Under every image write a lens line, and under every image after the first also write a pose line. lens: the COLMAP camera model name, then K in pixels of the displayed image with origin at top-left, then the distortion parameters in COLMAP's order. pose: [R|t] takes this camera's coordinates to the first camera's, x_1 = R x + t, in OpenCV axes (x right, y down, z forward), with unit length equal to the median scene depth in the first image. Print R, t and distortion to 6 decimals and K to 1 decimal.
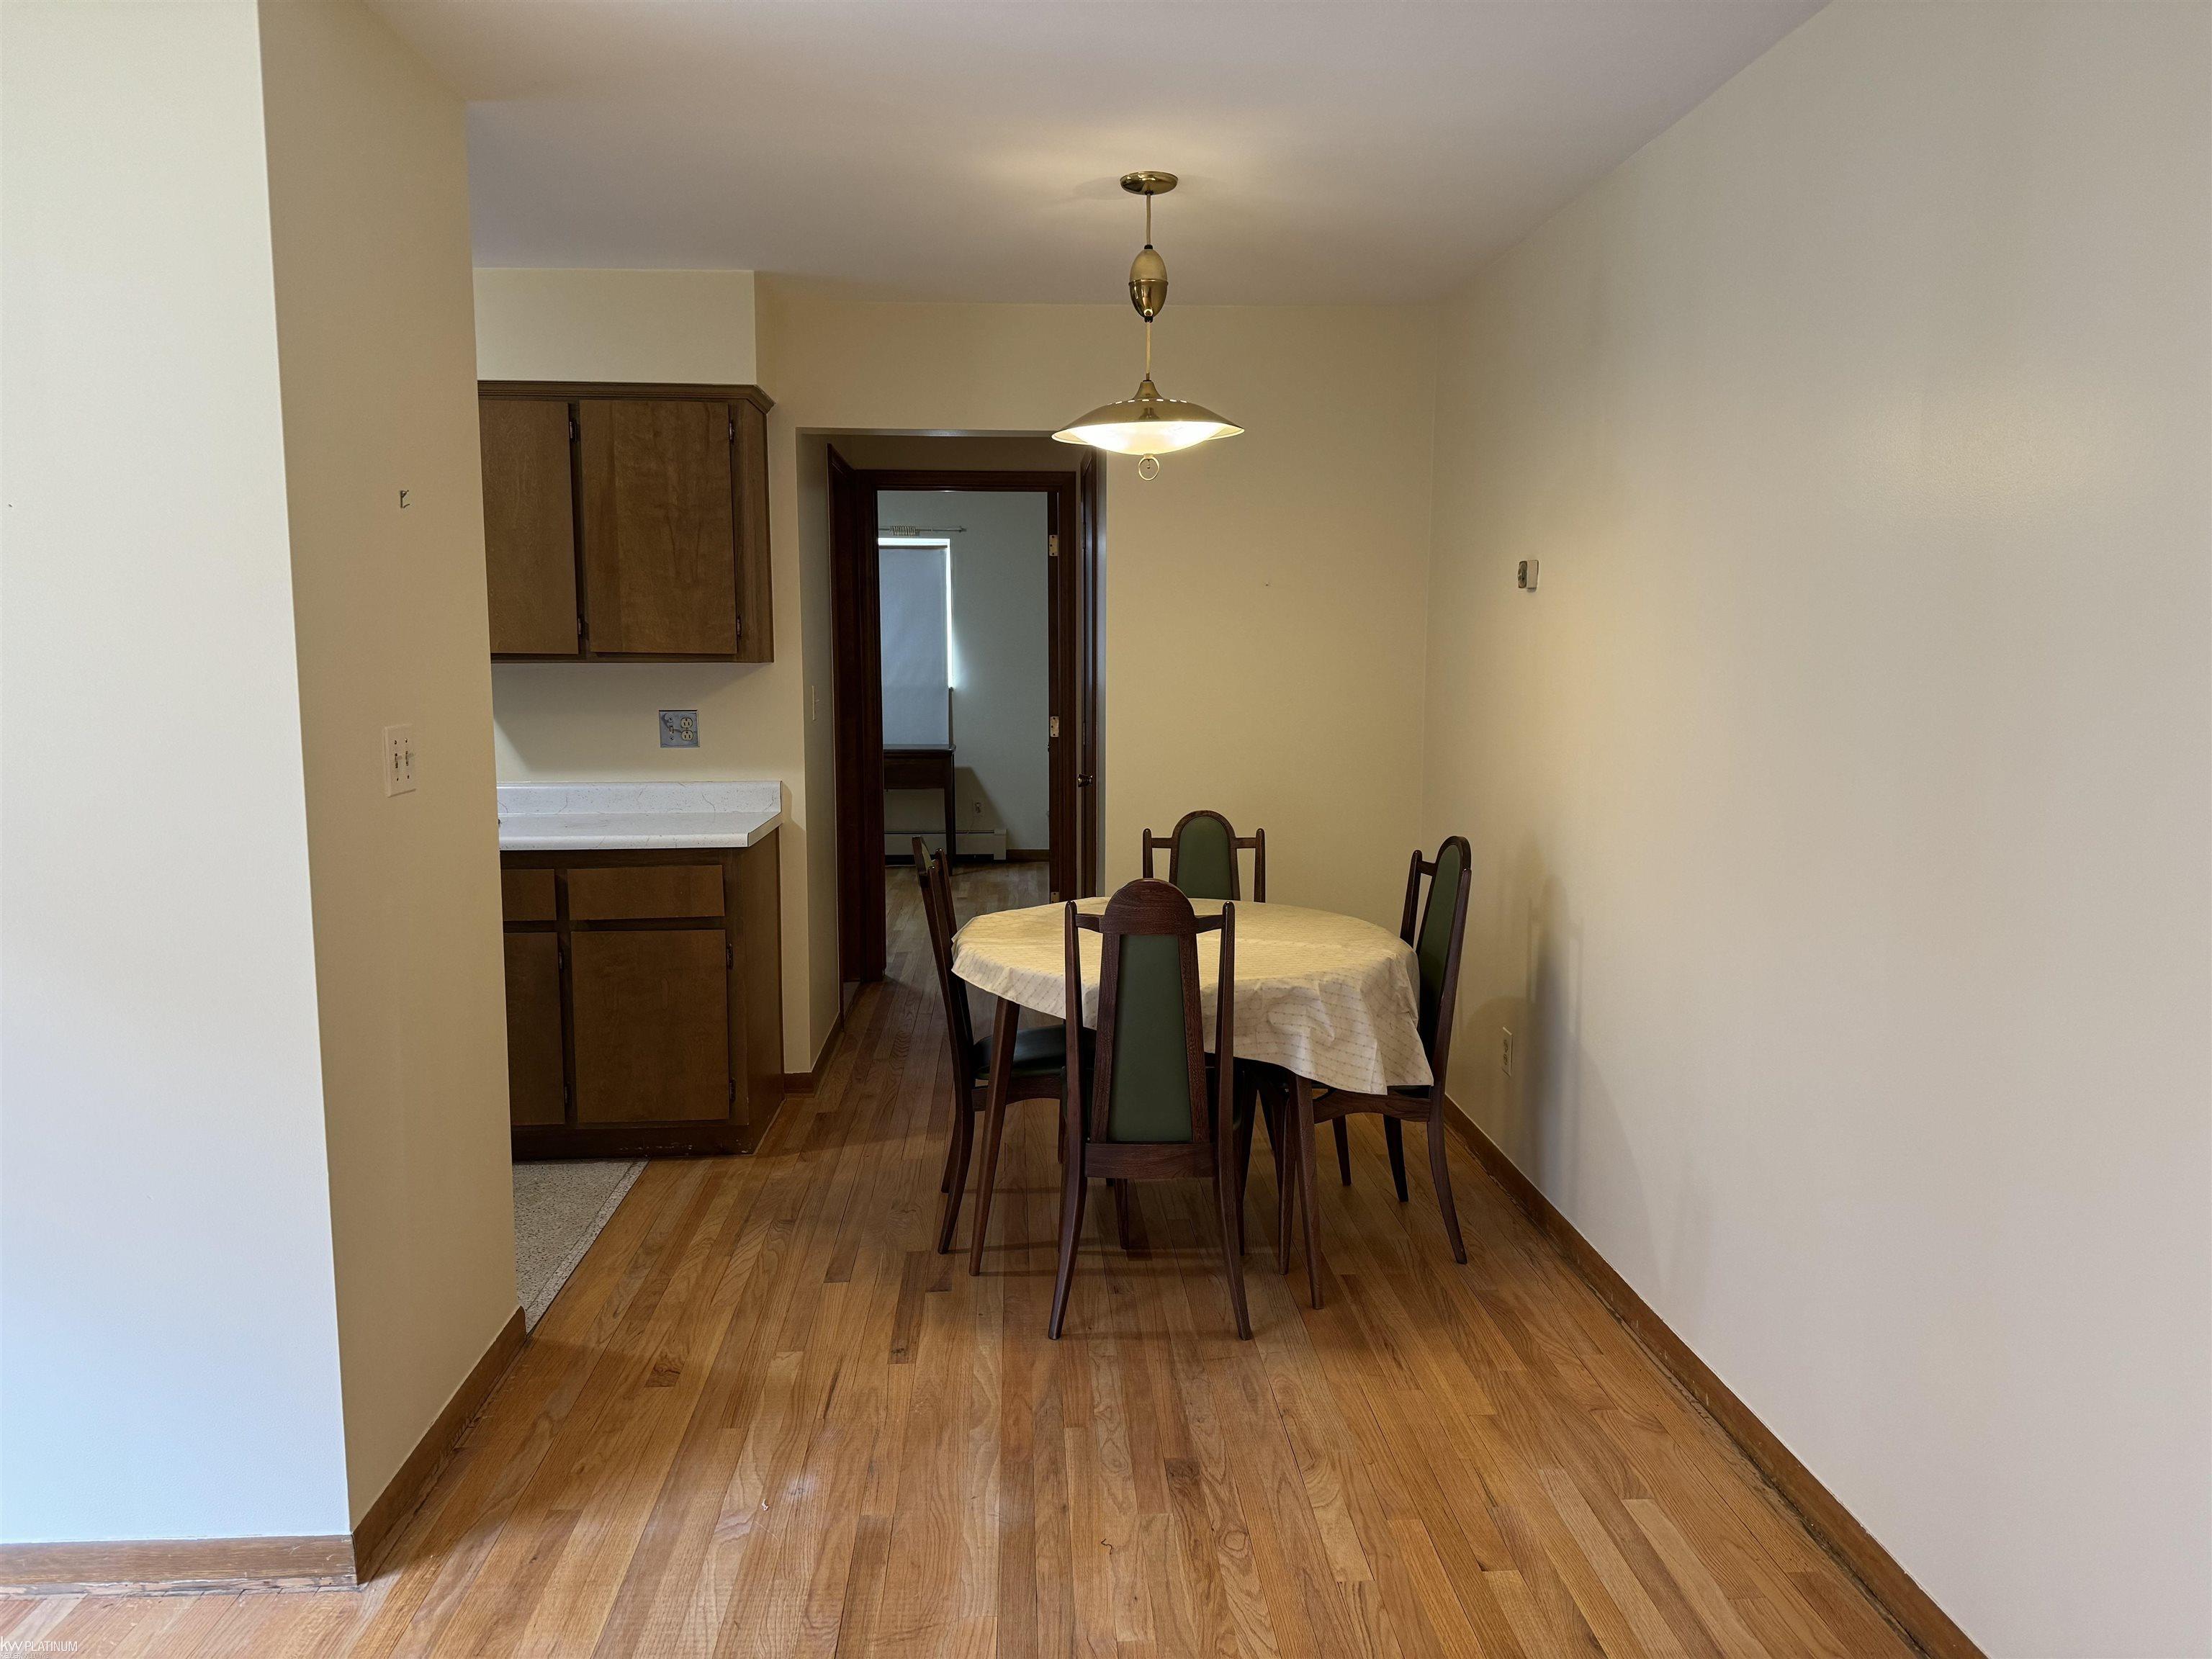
lens RADIAL K [[1544.3, 0, 1141.6], [0, 1544.3, 826.6], [0, 0, 1]] dist [0.128557, -0.195606]
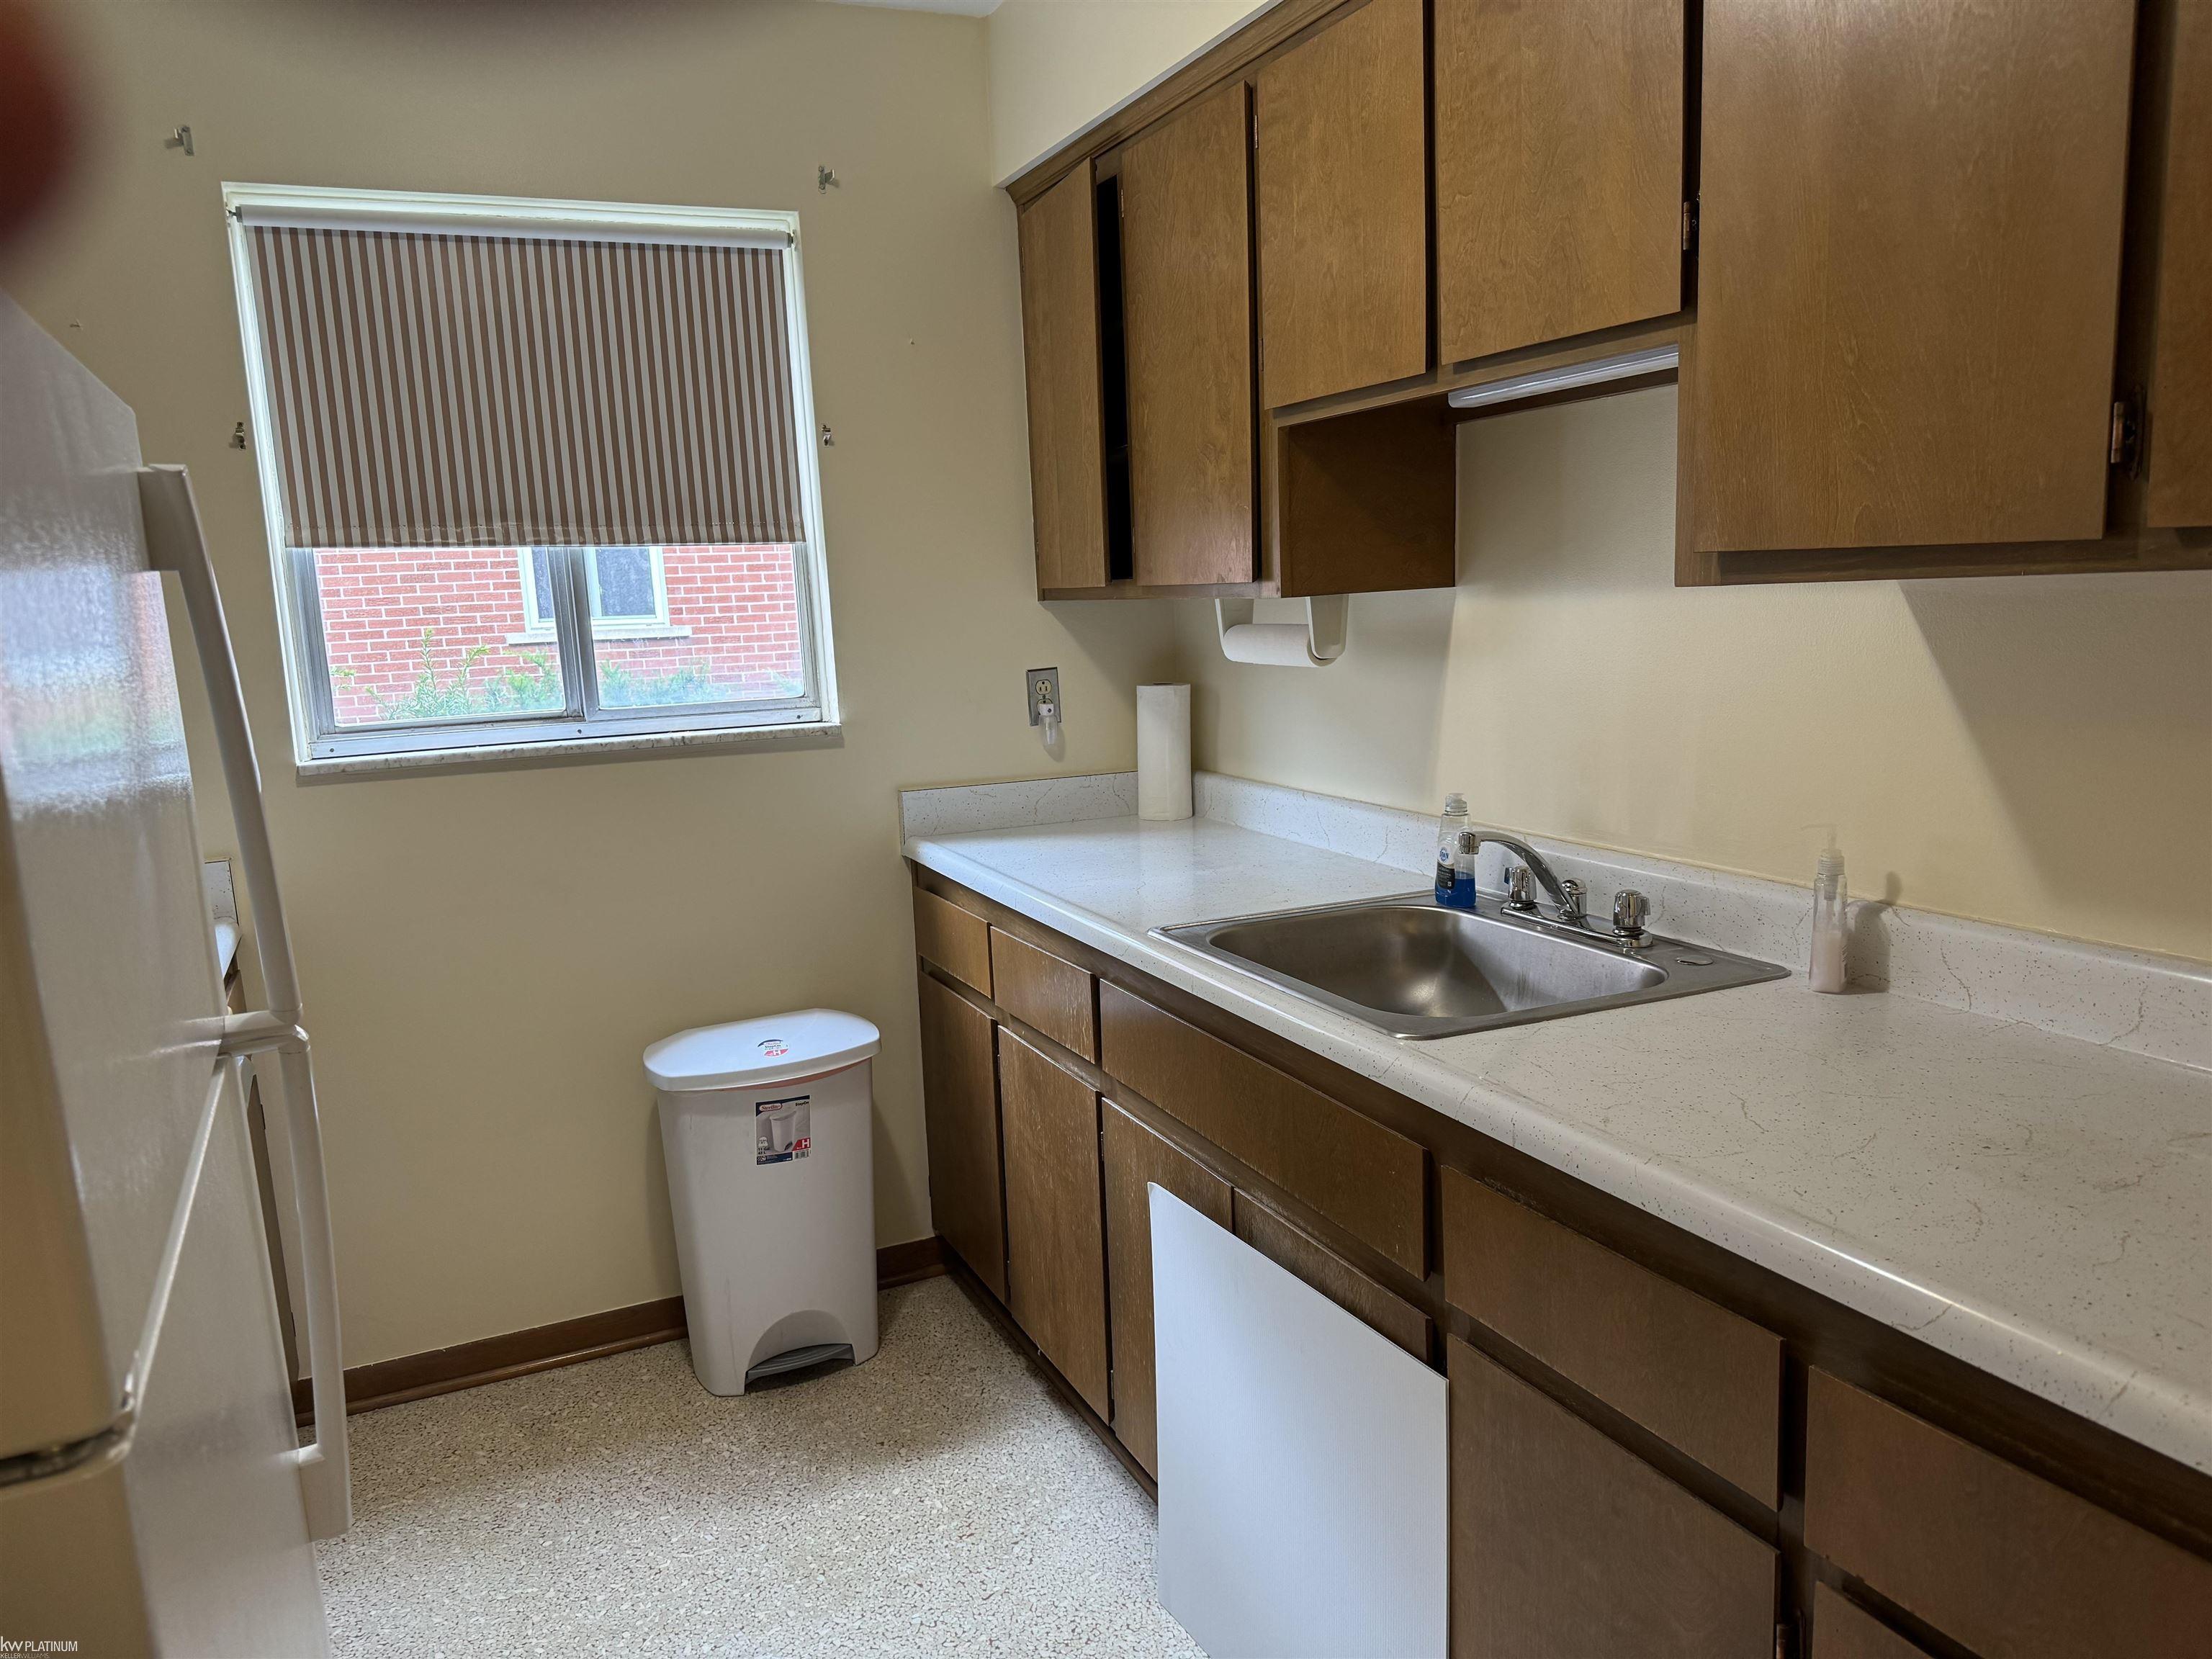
lens RADIAL K [[1544.3, 0, 1141.6], [0, 1544.3, 826.6], [0, 0, 1]] dist [0.128557, -0.195606]
pose [[0.345463, 0.132709, -0.929001, -0.247538], [-0.065895, 0.990937, 0.117053, -0.127094], [0.936116, 0.020779, 0.351077, 1.167078]]
